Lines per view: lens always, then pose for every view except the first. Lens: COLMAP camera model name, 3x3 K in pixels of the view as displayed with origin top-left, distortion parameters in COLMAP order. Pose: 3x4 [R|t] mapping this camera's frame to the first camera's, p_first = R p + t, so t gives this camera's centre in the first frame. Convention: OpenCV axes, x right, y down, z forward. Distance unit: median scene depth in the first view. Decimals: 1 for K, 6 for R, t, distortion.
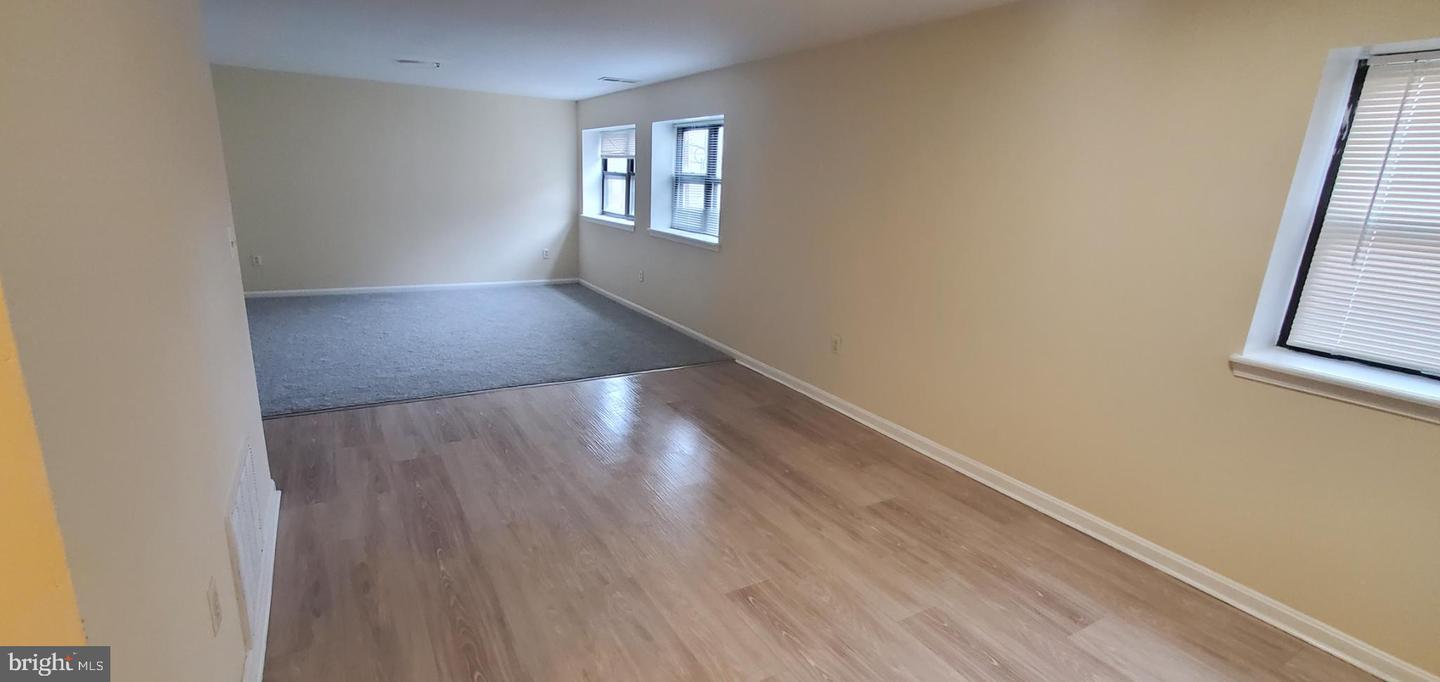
lens RADIAL K [[640.0, 0, 709.1], [0, 640.0, 342.3], [0, 0, 1]] dist [0.008115, 0.001311]
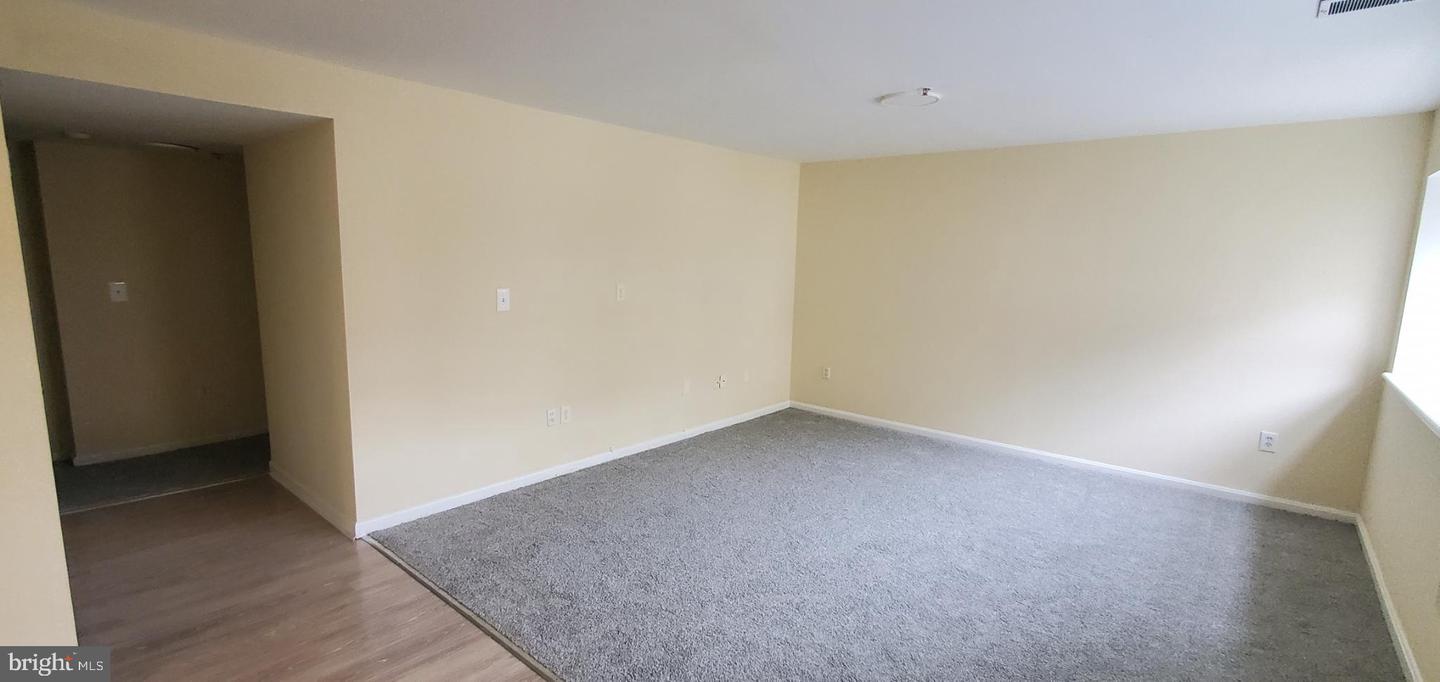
lens RADIAL K [[640.0, 0, 711.6], [0, 640.0, 347.1], [0, 0, 1]] dist [0.008115, 0.001311]
pose [[0.329712, 0.105072, -0.938216, 0.087294], [-0.246571, 0.968878, 0.021855, -0.191017], [0.911314, 0.224131, 0.345358, 0.732221]]
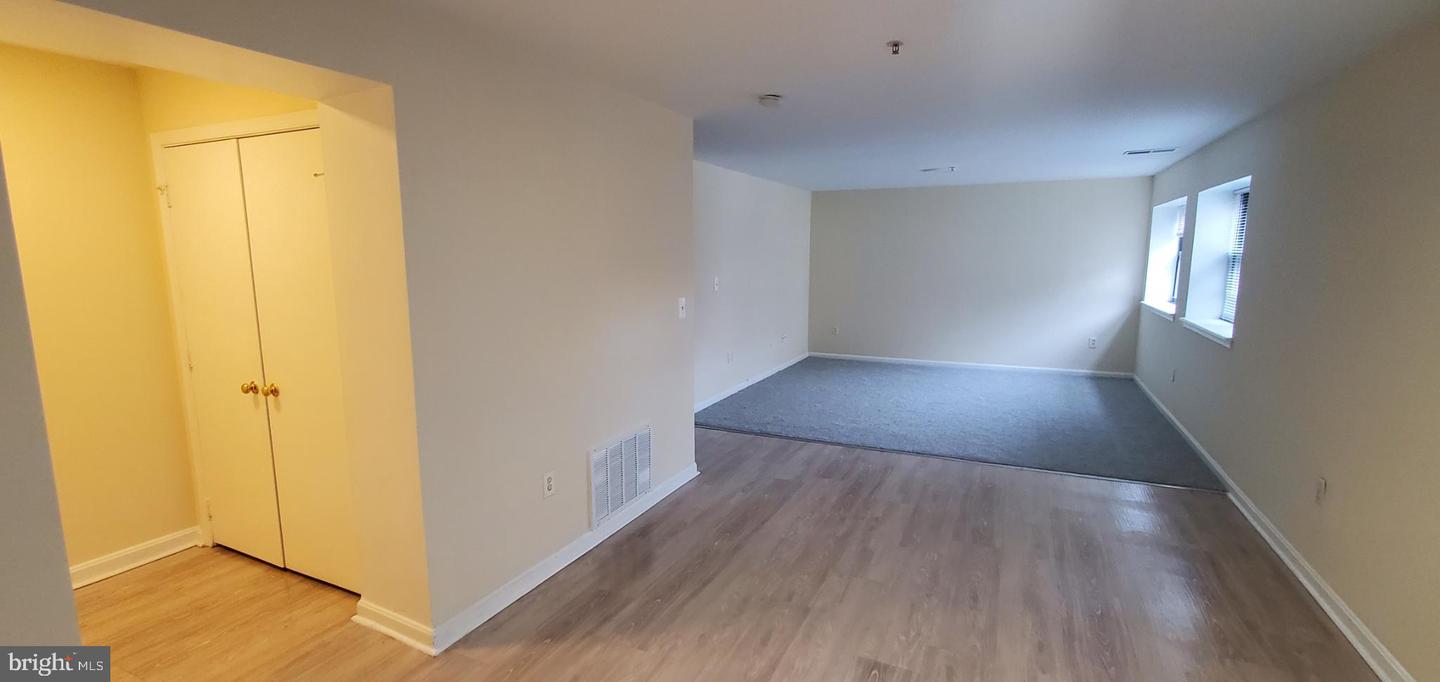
lens RADIAL K [[640.0, 0, 711.0], [0, 640.0, 348.1], [0, 0, 1]] dist [0.008115, 0.001311]
pose [[0.561915, 0.078734, -0.823439, 0.324958], [-0.180436, 0.983156, -0.029124, -0.008755], [0.807276, 0.164943, 0.566656, 0.068179]]
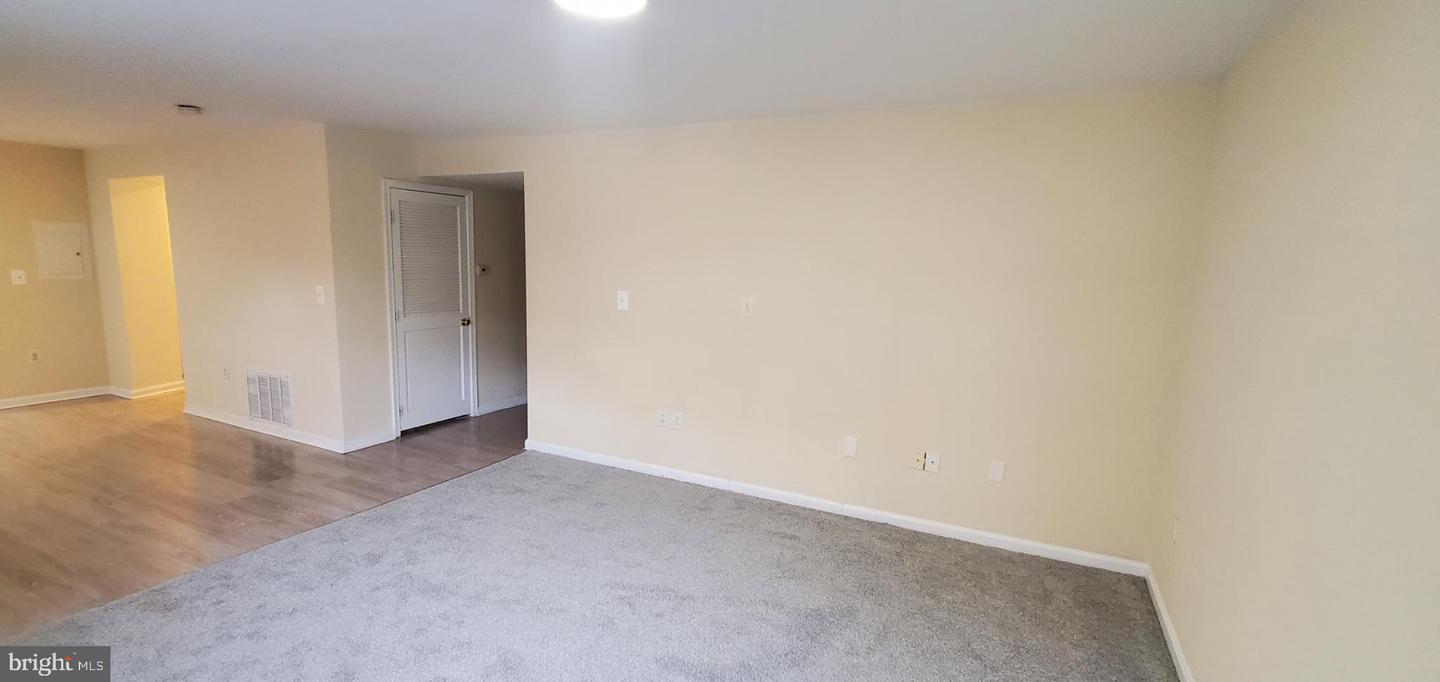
lens RADIAL K [[640.0, 0, 709.1], [0, 640.0, 354.4], [0, 0, 1]] dist [0.008115, 0.001311]
pose [[-0.841787, 0.012426, -0.539666, -0.332242], [-0.196296, 0.924246, 0.327471, -0.405405], [0.502853, 0.381595, -0.775579, 1.508770]]
